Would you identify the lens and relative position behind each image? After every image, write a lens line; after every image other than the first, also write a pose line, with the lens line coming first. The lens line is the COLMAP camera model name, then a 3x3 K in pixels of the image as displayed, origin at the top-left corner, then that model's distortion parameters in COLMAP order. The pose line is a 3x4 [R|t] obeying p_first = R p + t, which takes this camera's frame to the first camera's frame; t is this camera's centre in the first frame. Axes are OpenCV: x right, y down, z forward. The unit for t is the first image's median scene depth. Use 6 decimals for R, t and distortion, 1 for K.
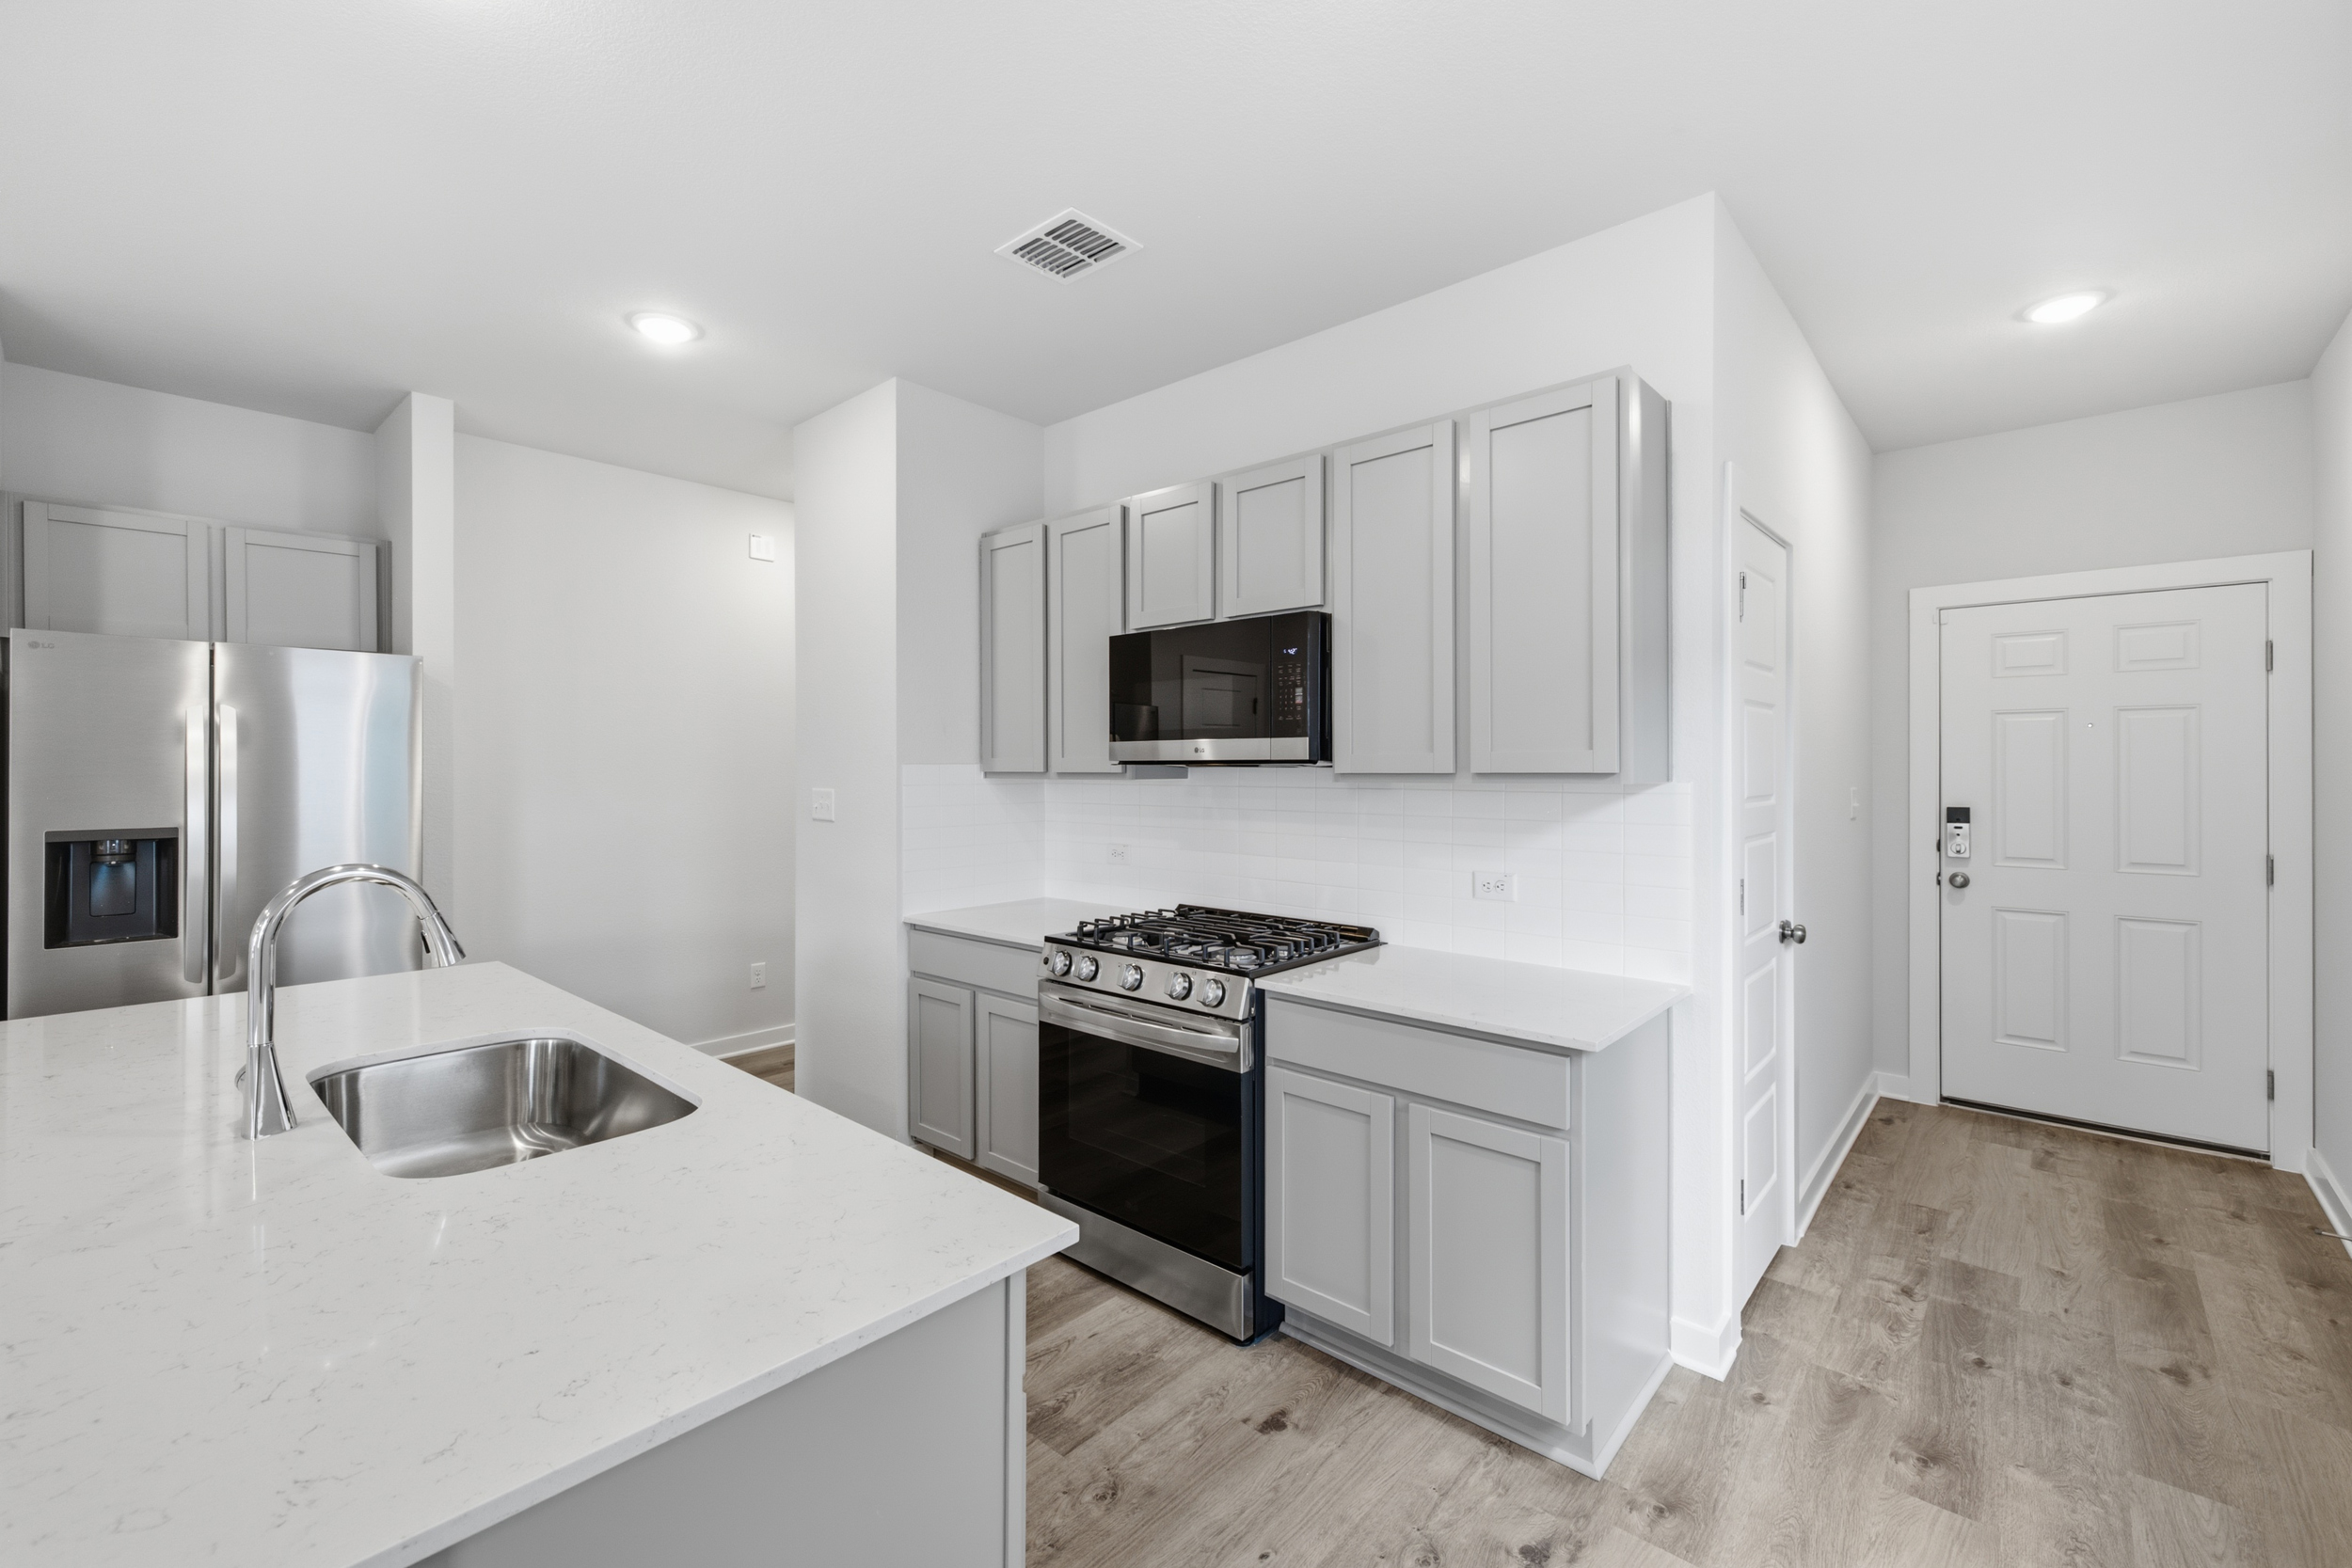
lens RADIAL K [[987.4, 0, 1163.9], [0, 987.4, 767.9], [0, 0, 1]] dist [0.004965, -0.000256]
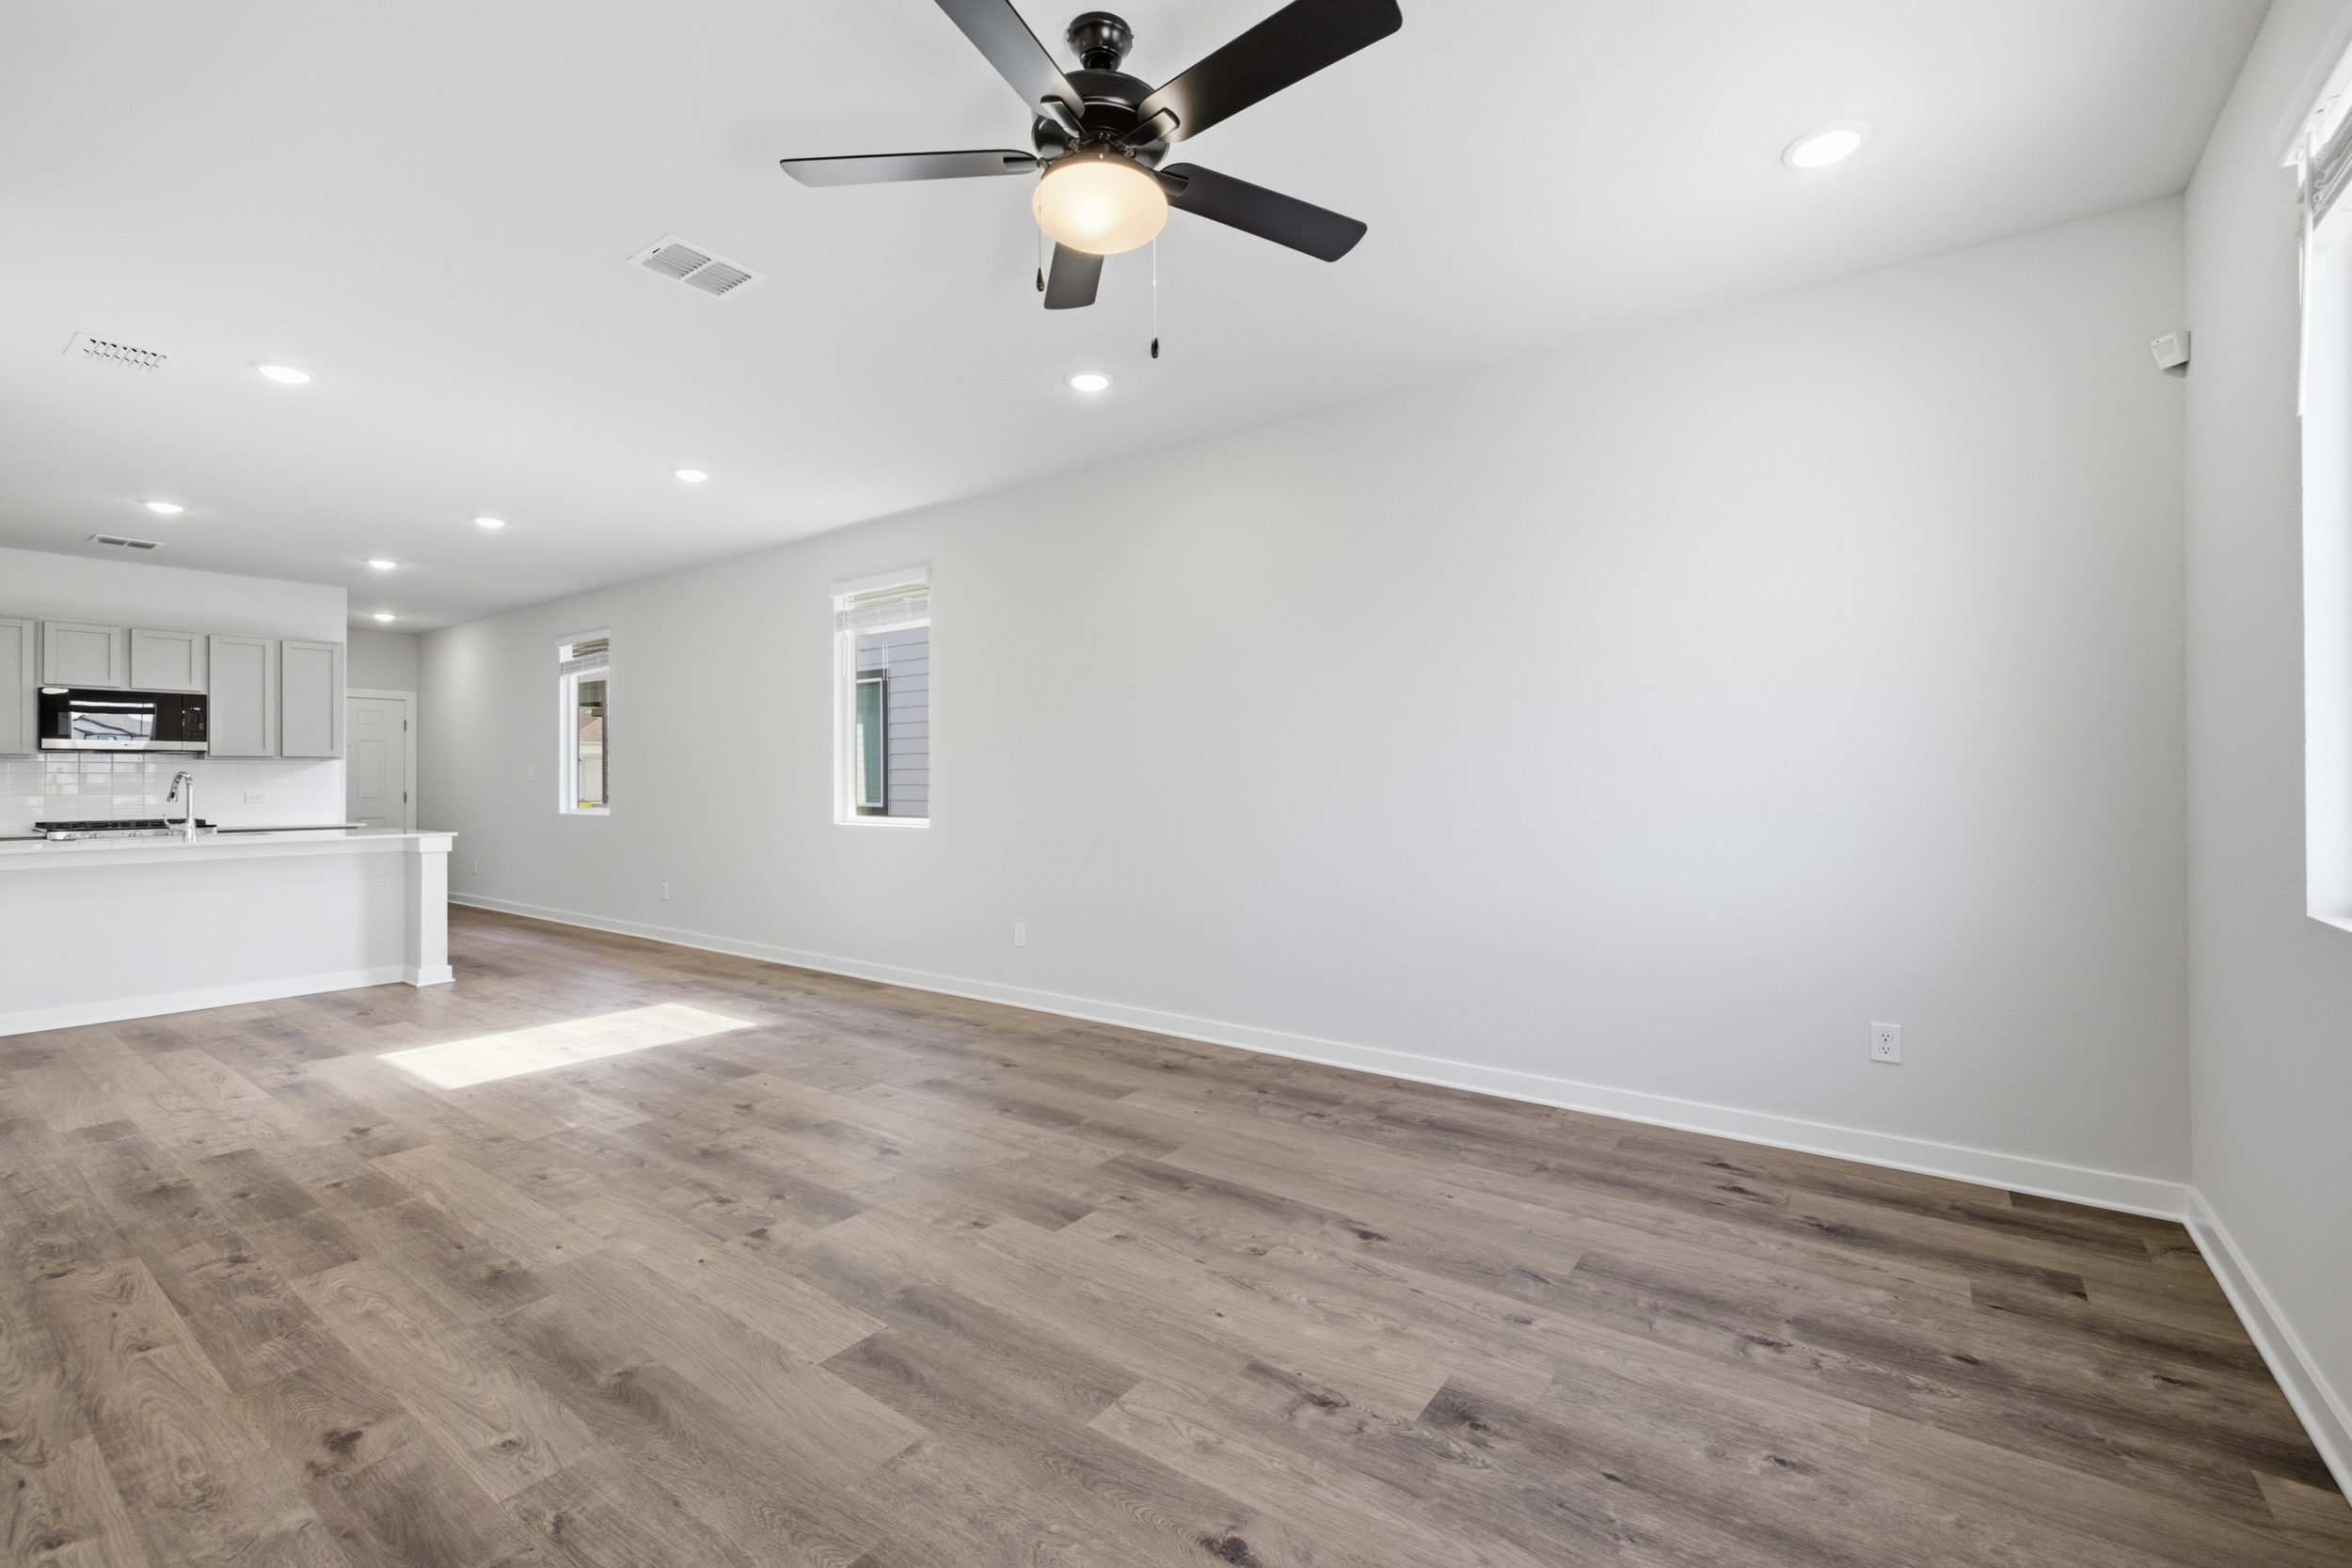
lens RADIAL K [[977.1, 0, 1191.0], [0, 977.1, 774.5], [0, 0, 1]] dist [0.004935, 0.000670]
pose [[-0.120012, 0.003363, 0.992767, -2.733631], [0.004477, 0.999986, -0.002846, 0.074334], [-0.992762, 0.004103, -0.120026, -1.286040]]
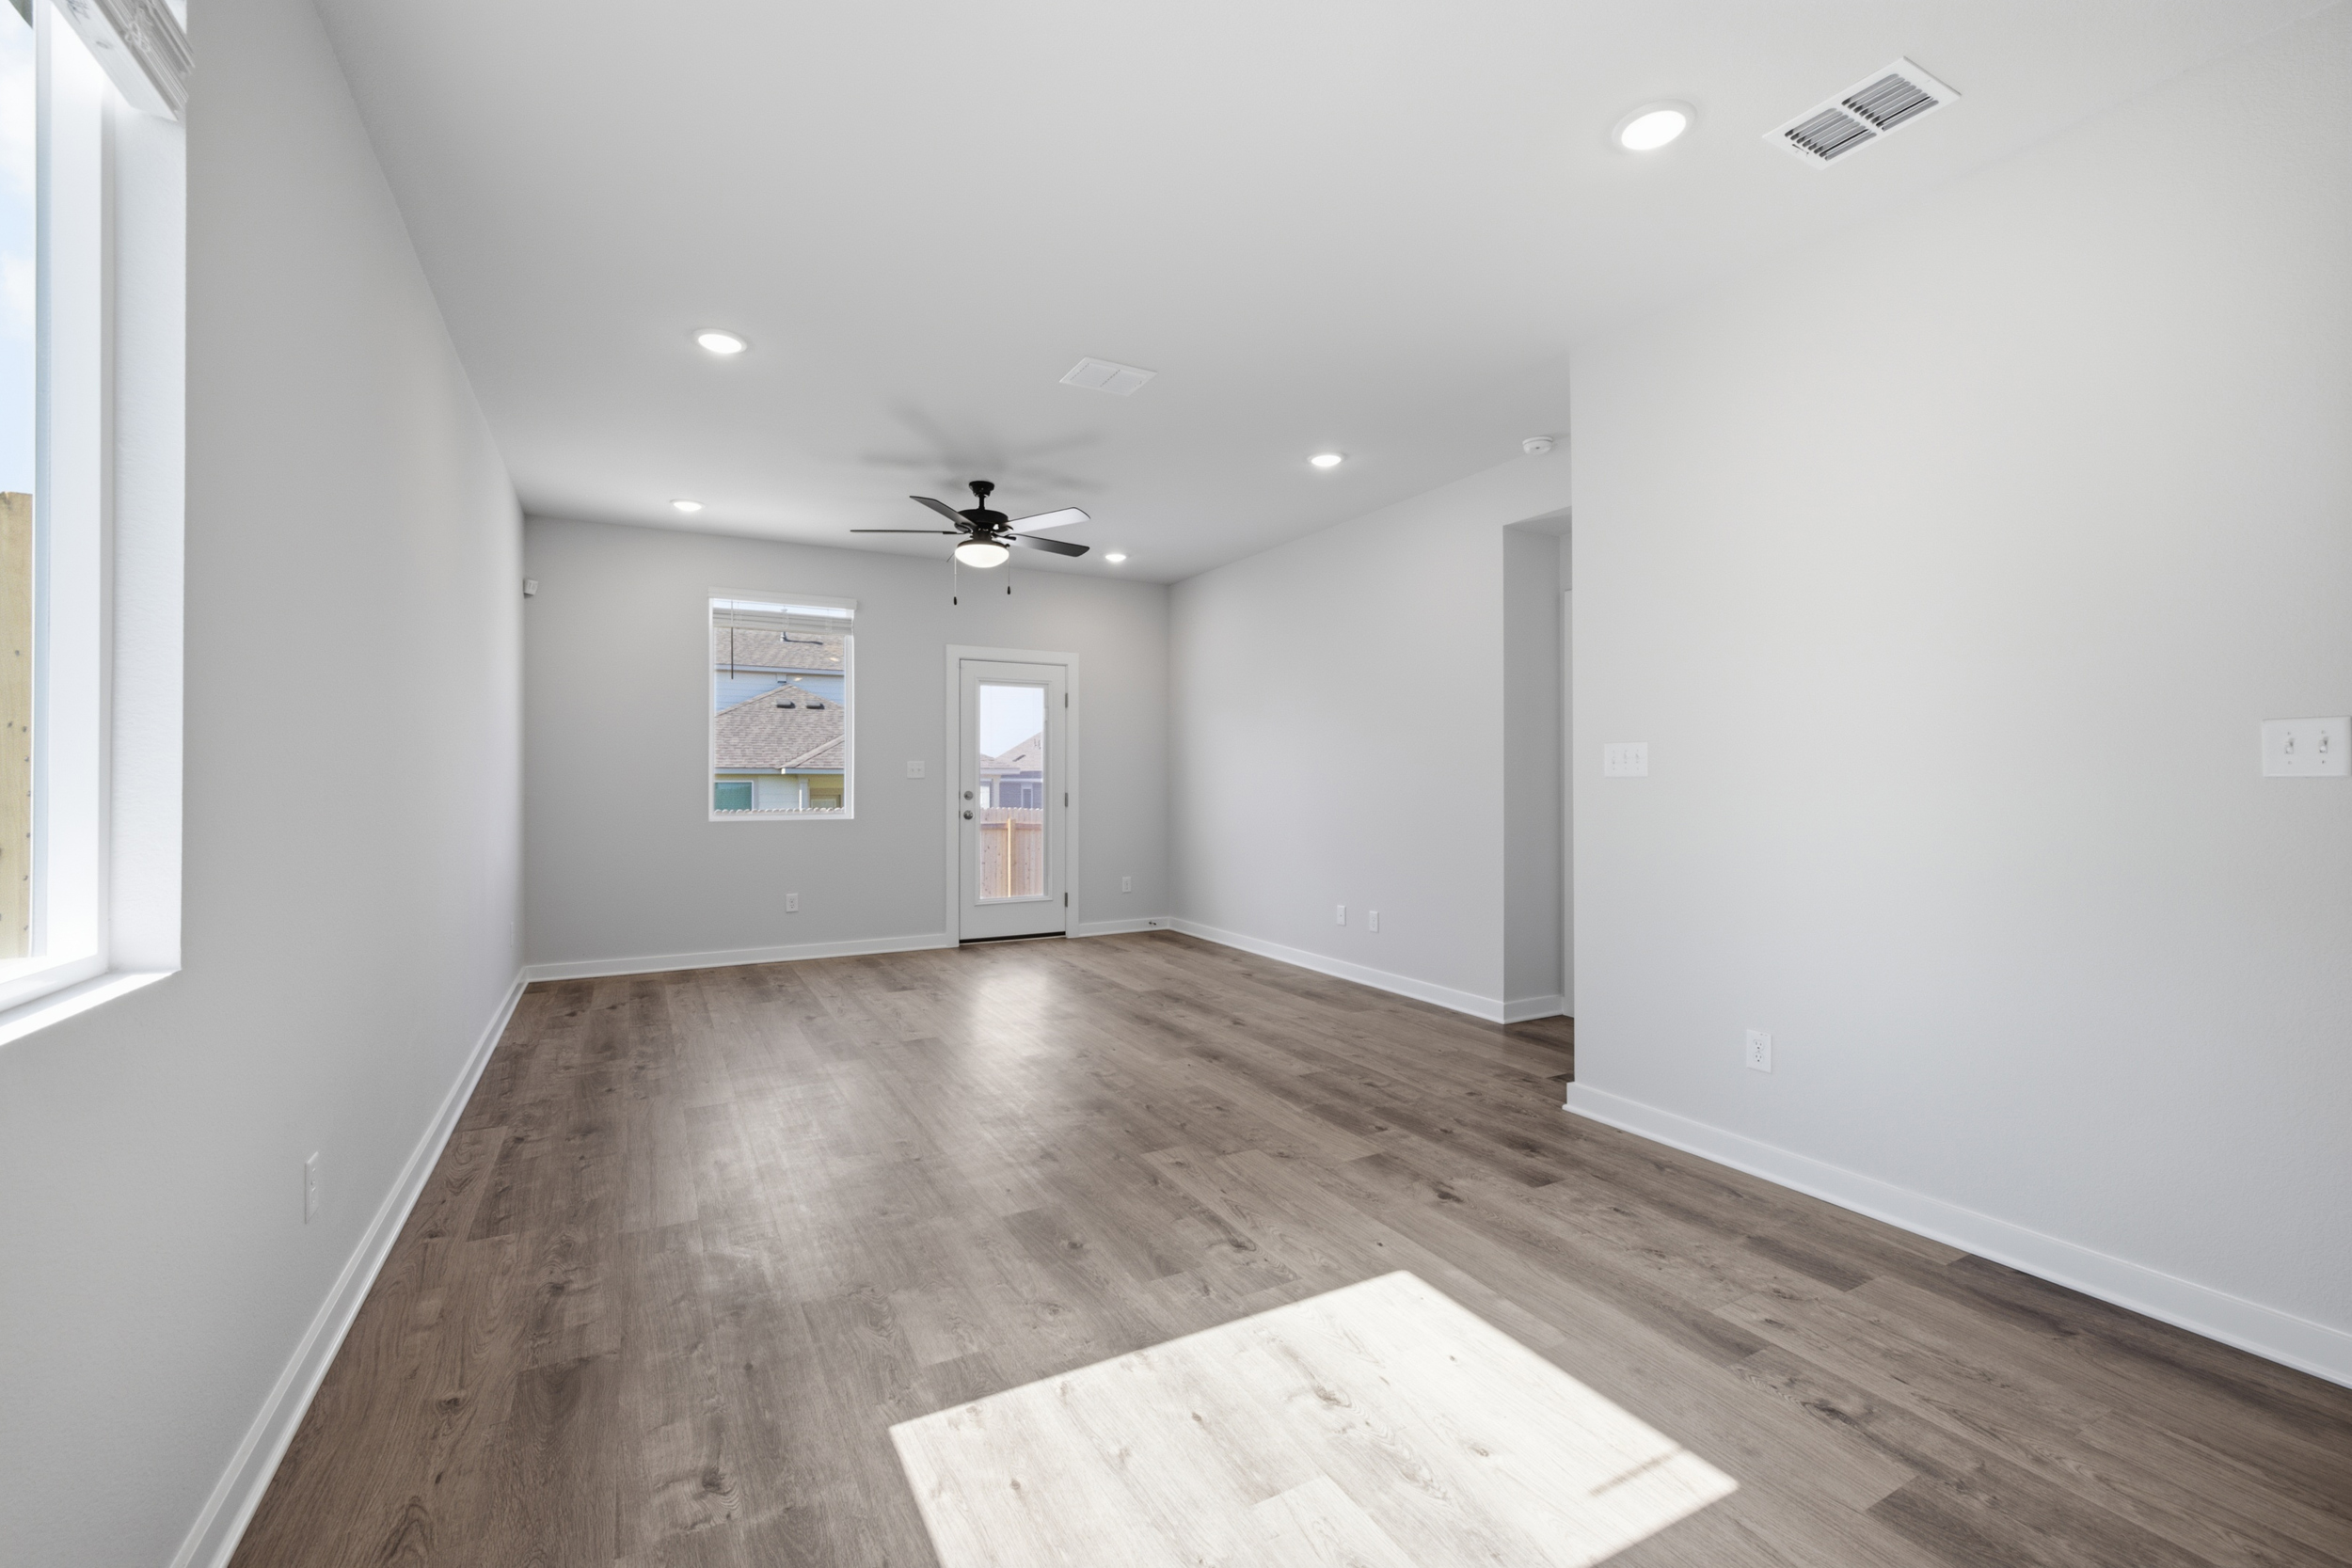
lens RADIAL K [[982.9, 0, 1176.0], [0, 982.9, 784.0], [0, 0, 1]] dist [0.003644, -0.000032]
pose [[-0.326685, 0.005821, -0.945115, -0.233094], [0.000007, 0.999981, 0.006157, 0.074426], [0.945133, 0.002005, -0.326679, -0.297239]]
